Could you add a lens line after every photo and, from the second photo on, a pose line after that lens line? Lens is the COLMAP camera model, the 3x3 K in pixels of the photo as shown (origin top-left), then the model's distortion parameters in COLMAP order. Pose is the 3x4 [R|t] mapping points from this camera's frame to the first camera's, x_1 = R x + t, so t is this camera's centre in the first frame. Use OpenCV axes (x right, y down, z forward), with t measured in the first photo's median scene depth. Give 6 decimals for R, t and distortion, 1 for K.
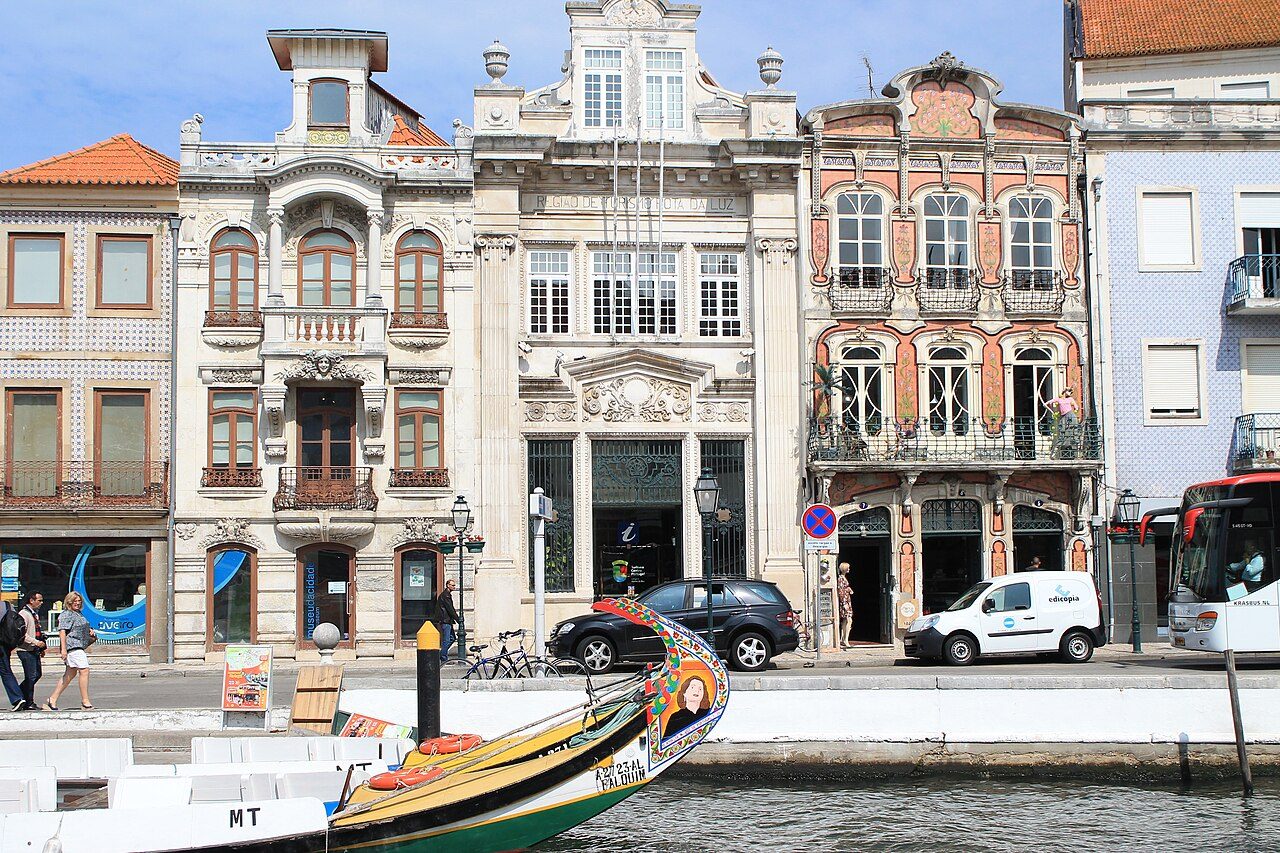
lens RADIAL K [[1630.7, 0, 640.0], [0, 1630.7, 426.5], [0, 0, 1]] dist [-0.090518, 0.085467]
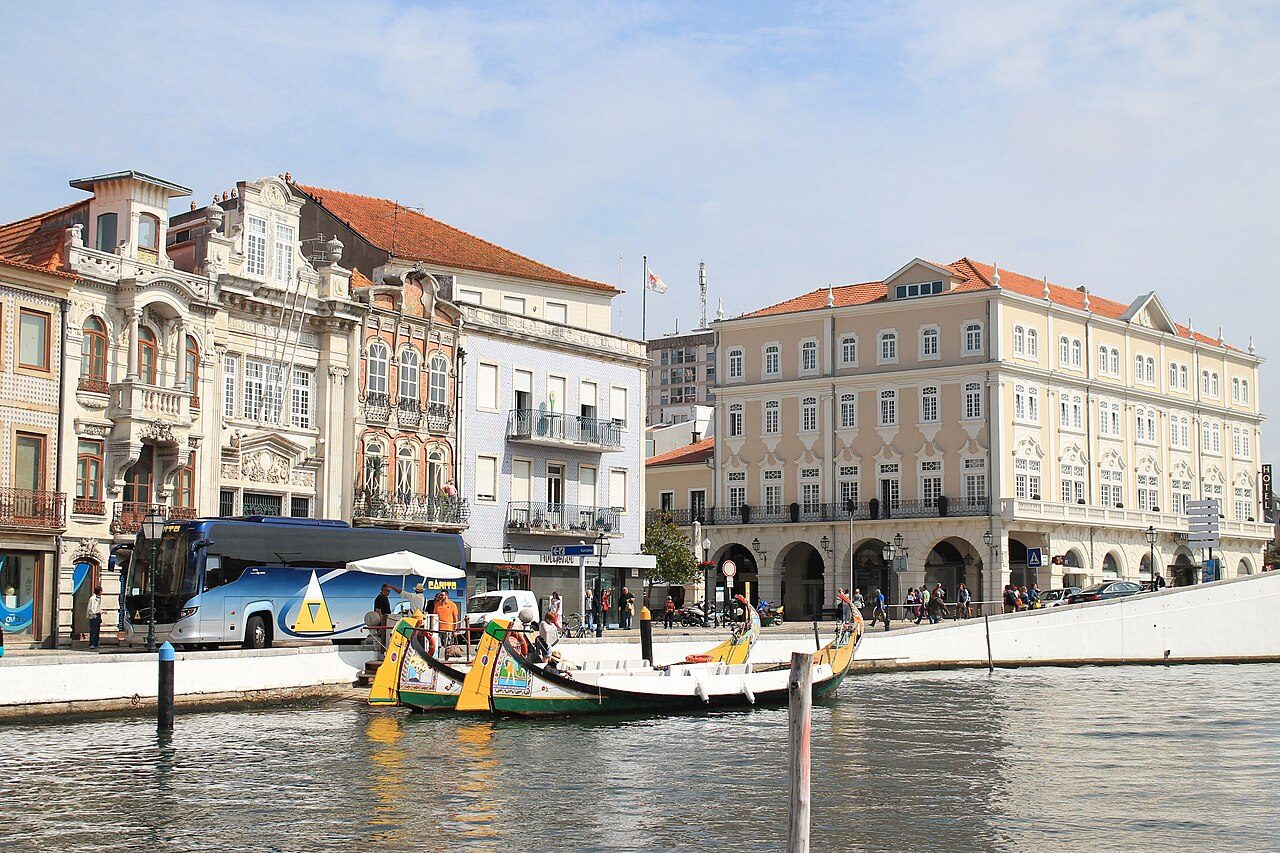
lens RADIAL K [[1709.4, 0, 640.0], [0, 1709.4, 426.5], [0, 0, 1]] dist [-0.298657, 0.011696]
pose [[0.545520, 0.091071, 0.833135, -1.084395], [-0.075019, 0.995394, -0.059686, 0.012182], [-0.834733, -0.029941, 0.549840, -0.099897]]
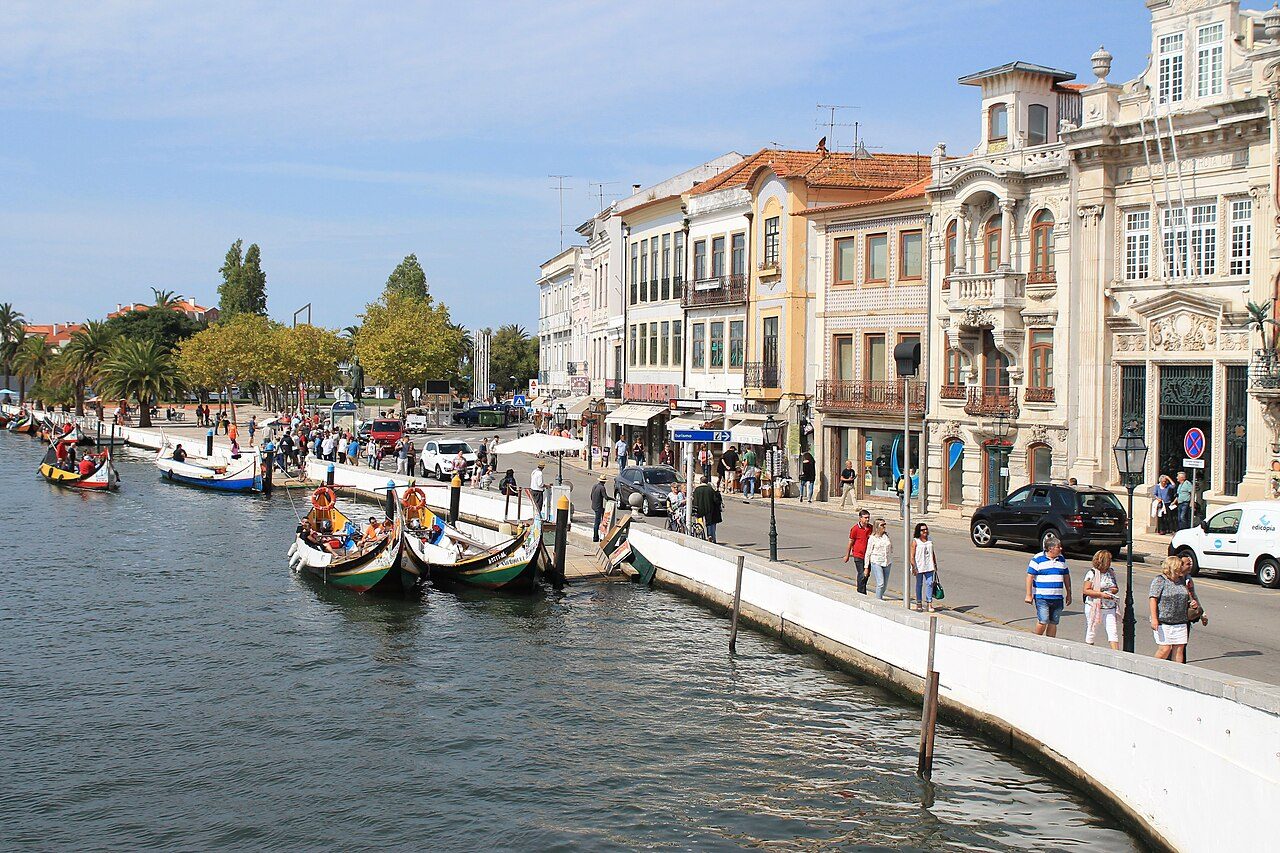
lens RADIAL K [[1630.7, 0, 640.0], [0, 1630.7, 426.5], [0, 0, 1]] dist [-0.090518, 0.085467]
pose [[0.355619, 0.041712, -0.933700, 0.980209], [0.058142, 0.996081, 0.066643, -0.050319], [0.932821, -0.077987, 0.351800, 0.207903]]
